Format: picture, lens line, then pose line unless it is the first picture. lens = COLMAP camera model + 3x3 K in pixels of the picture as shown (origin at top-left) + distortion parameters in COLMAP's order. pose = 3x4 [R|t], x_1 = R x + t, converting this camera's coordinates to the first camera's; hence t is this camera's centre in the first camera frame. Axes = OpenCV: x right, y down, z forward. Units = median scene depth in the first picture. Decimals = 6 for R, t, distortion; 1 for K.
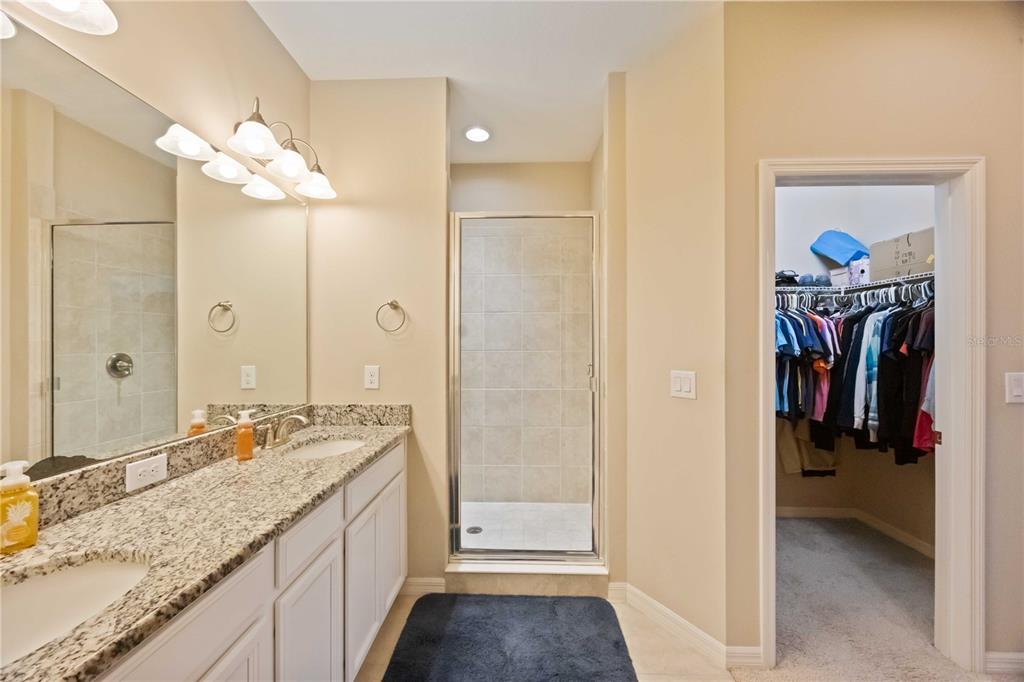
lens RADIAL K [[391.1, 0, 512.1], [0, 391.1, 343.5], [0, 0, 1]] dist [-0.001621, 0.000140]
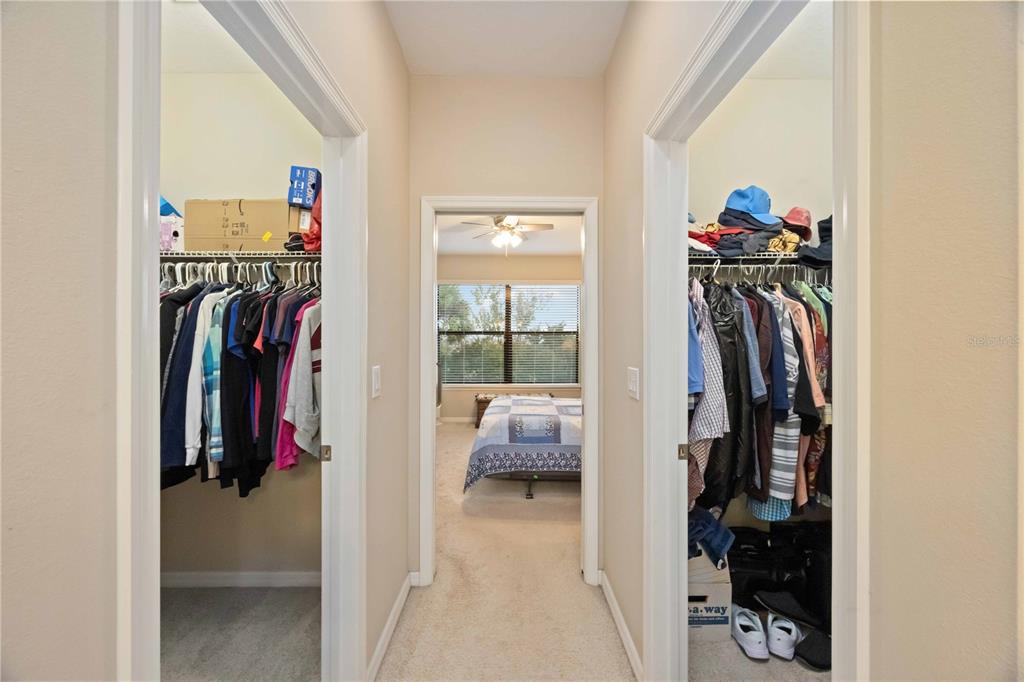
lens RADIAL K [[391.1, 0, 510.5], [0, 391.1, 342.6], [0, 0, 1]] dist [-0.001621, 0.000140]
pose [[-0.032095, 0.003469, 0.999479, 0.209338], [0.000685, 0.999994, -0.003449, 0.013375], [-0.999485, 0.000574, -0.032097, 0.487375]]
